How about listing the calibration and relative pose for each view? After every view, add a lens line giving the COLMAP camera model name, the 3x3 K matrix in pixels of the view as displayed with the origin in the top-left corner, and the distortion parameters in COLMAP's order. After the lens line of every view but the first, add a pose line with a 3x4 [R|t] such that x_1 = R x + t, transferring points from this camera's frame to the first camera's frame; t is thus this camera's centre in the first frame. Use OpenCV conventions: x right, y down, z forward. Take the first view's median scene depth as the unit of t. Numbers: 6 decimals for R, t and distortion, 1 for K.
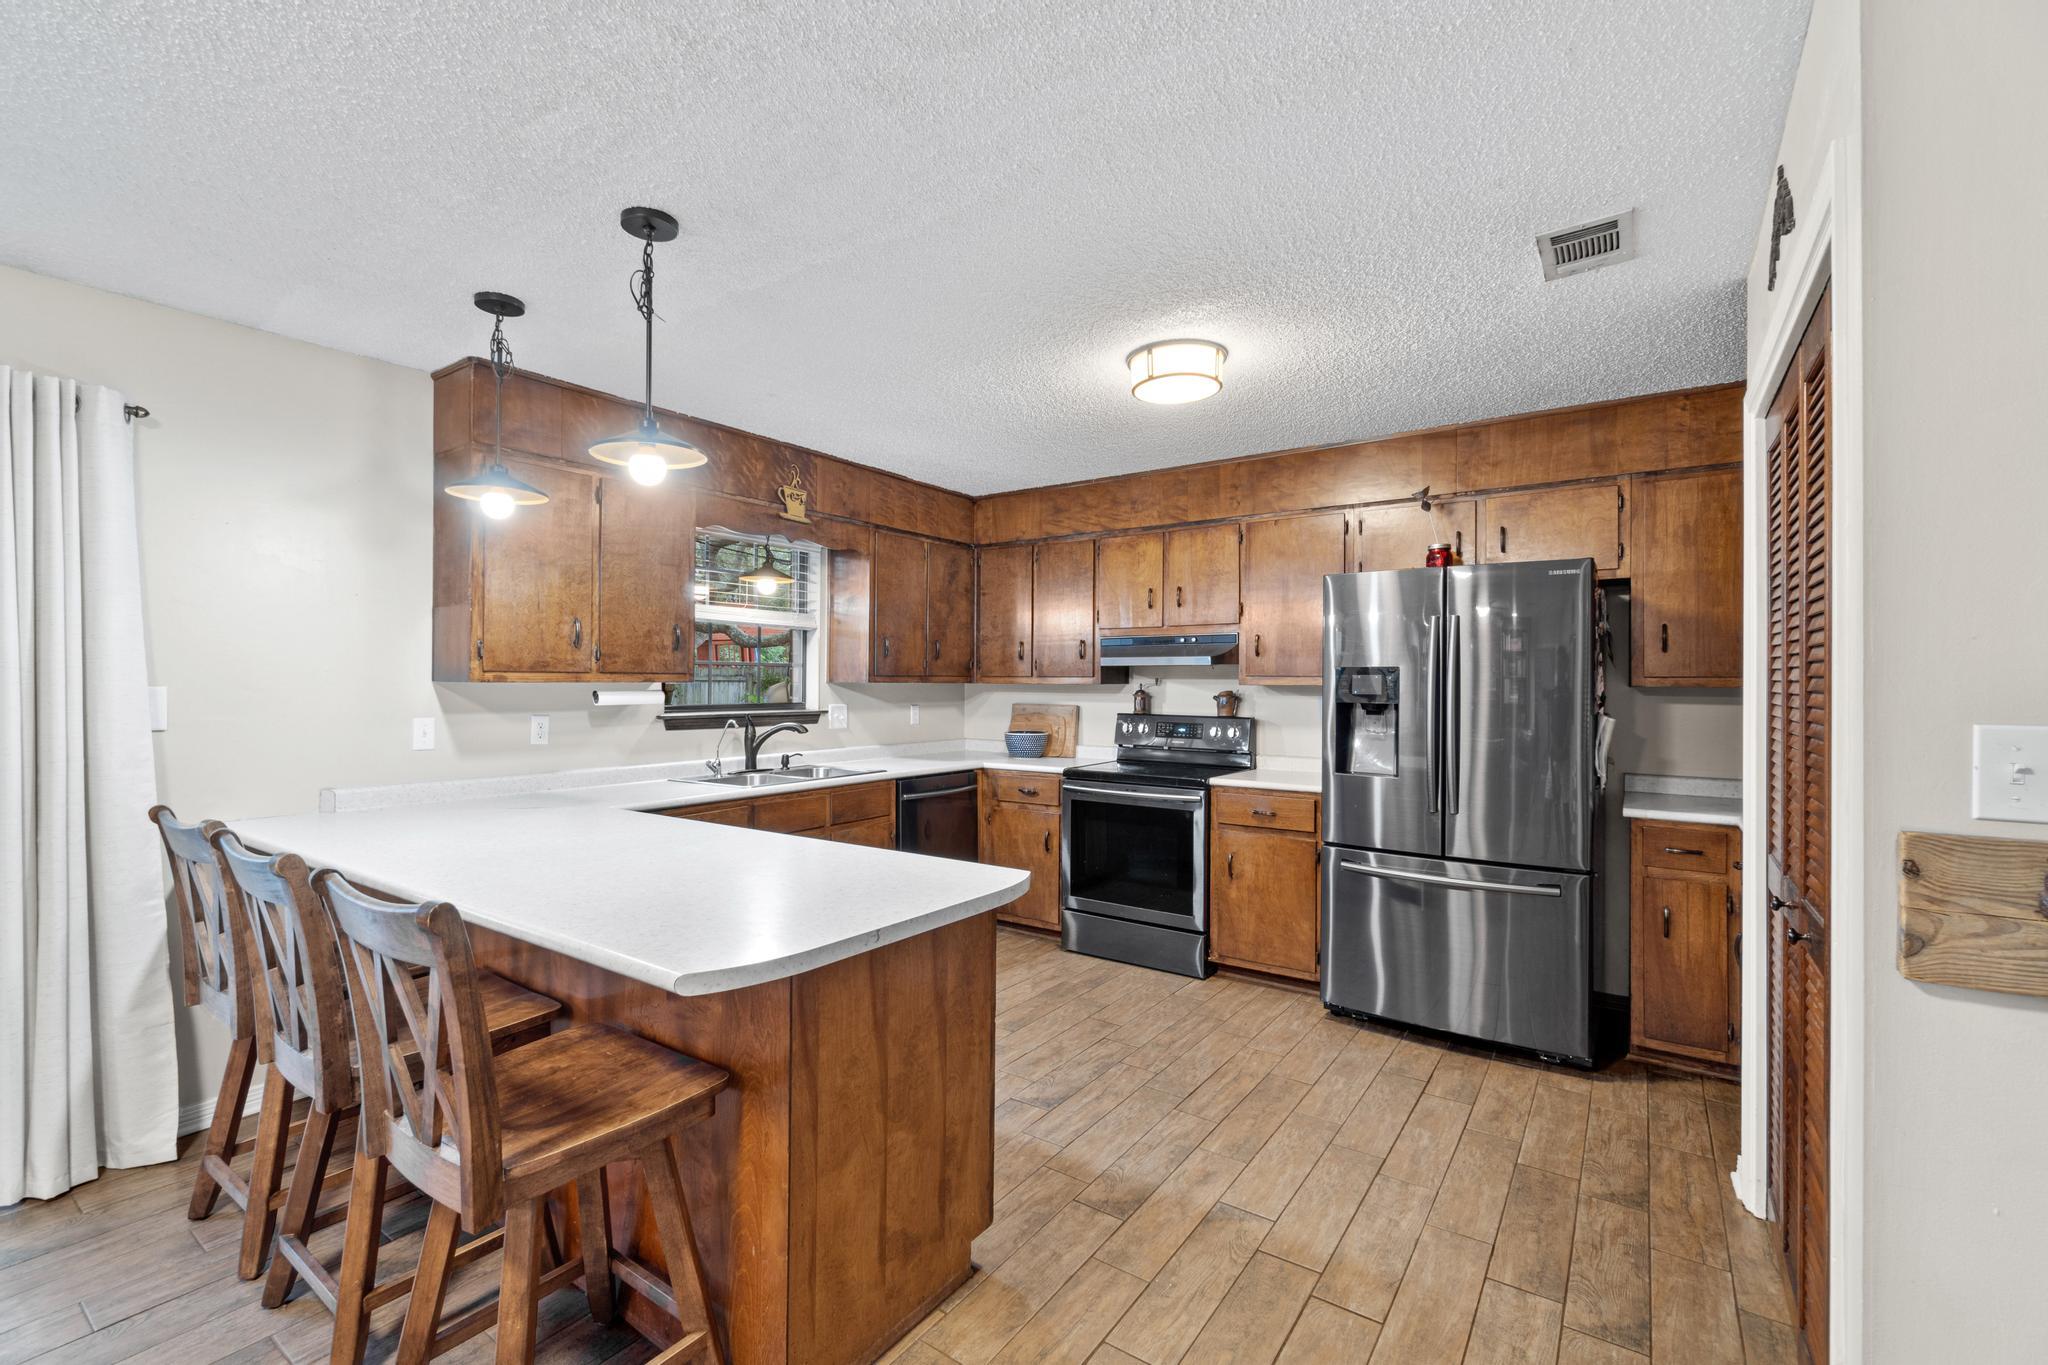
lens RADIAL K [[900.8, 0, 1016.9], [0, 900.8, 680.0], [0, 0, 1]] dist [-0.001127, -0.000068]
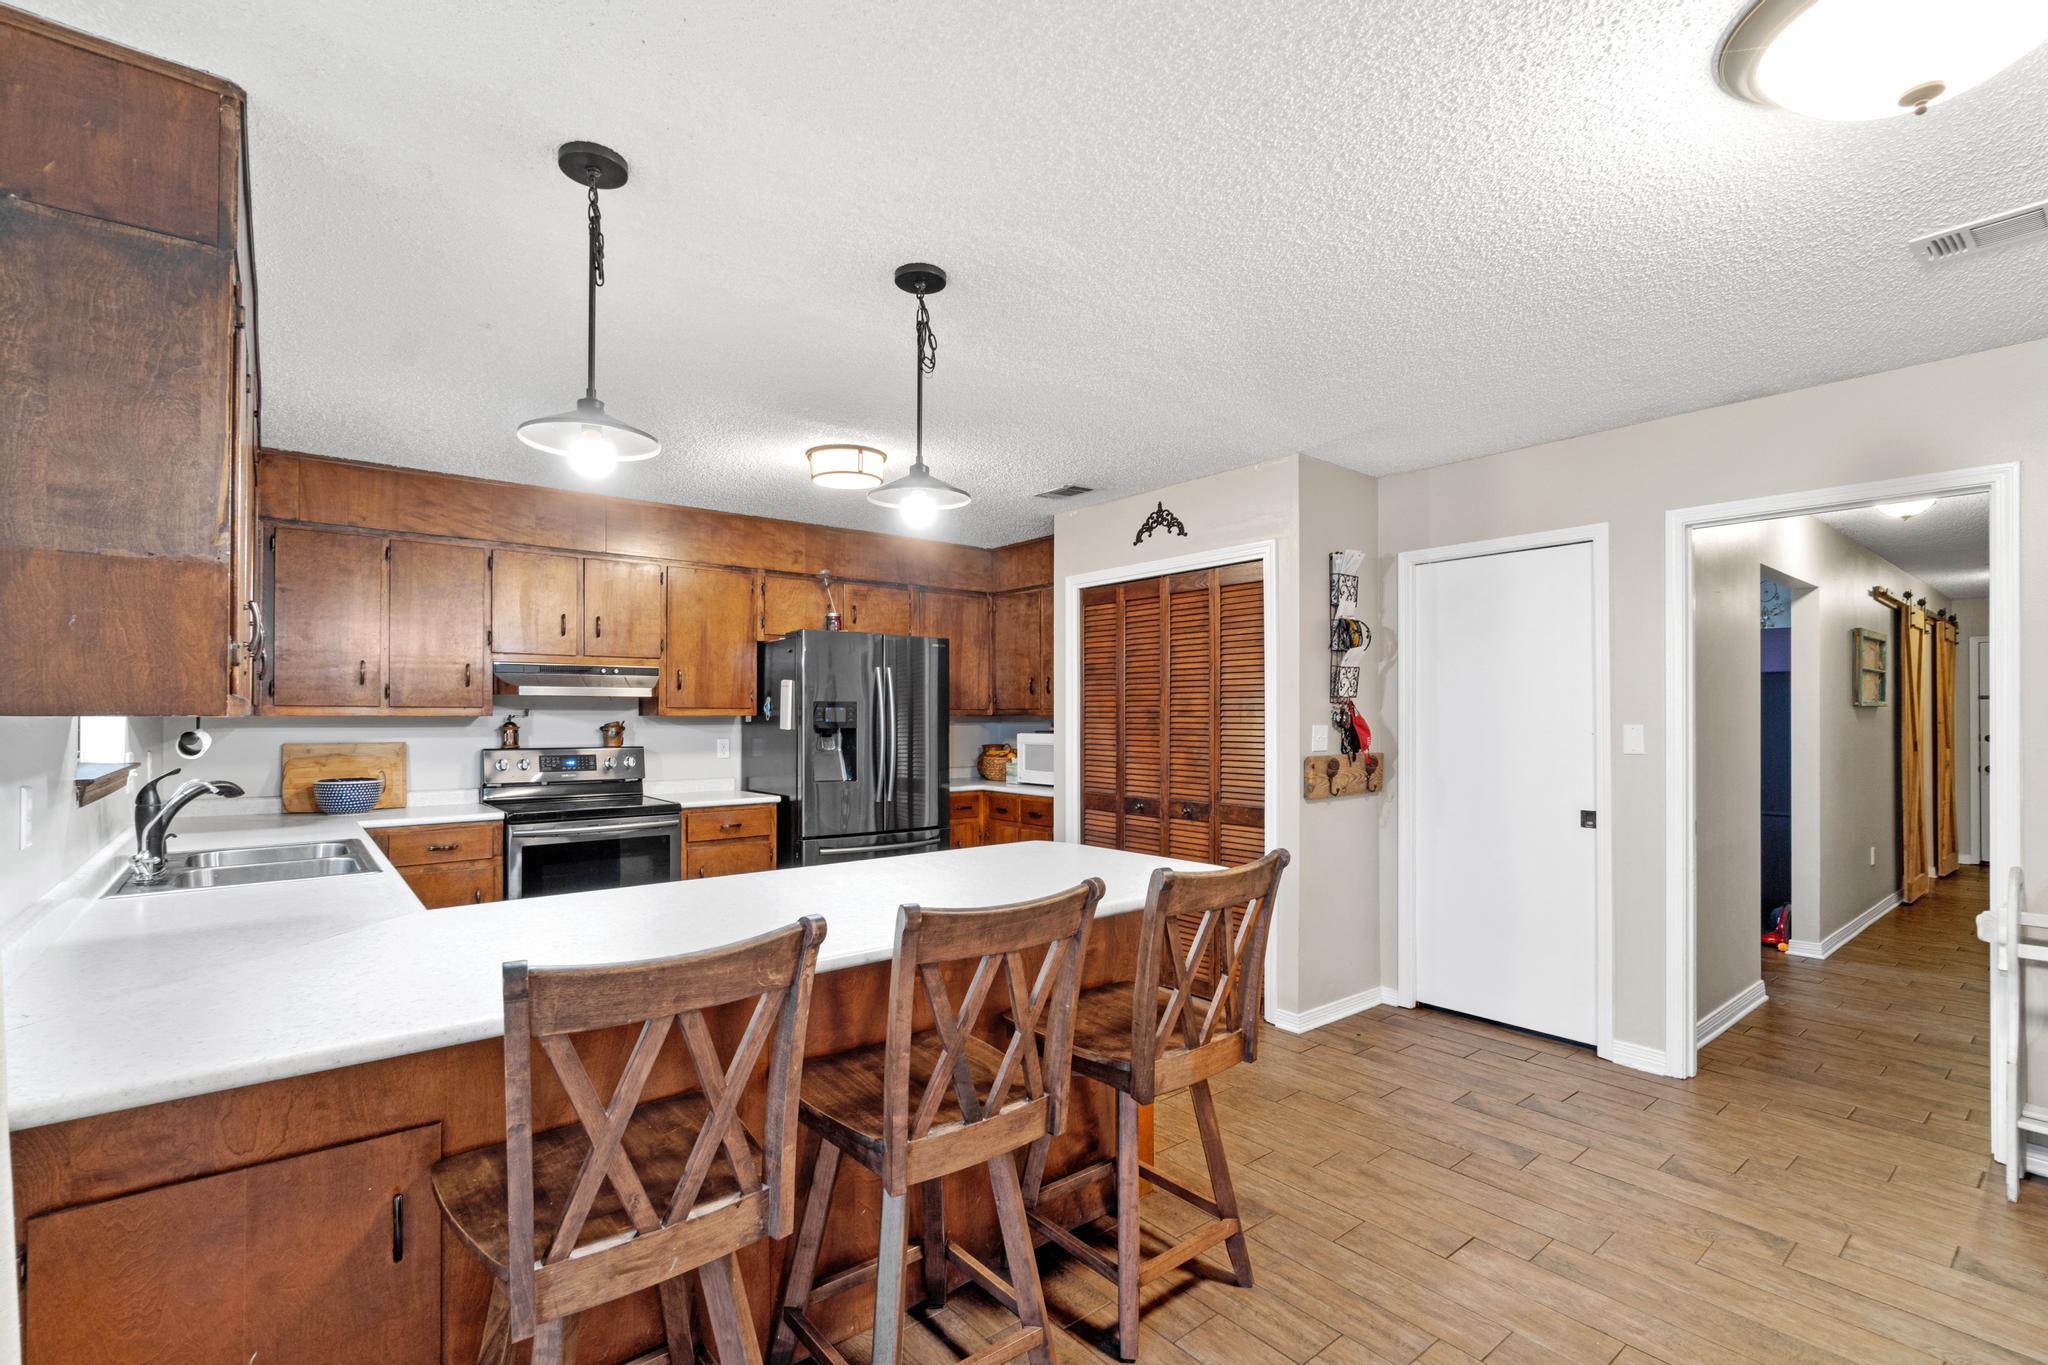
lens RADIAL K [[900.8, 0, 1020.7], [0, 900.8, 700.8], [0, 0, 1]] dist [-0.001127, -0.000068]
pose [[0.245063, 0.007557, 0.969478, -0.629980], [-0.000349, 0.999970, -0.007707, -0.003533], [-0.969507, 0.001550, 0.245058, 0.292127]]
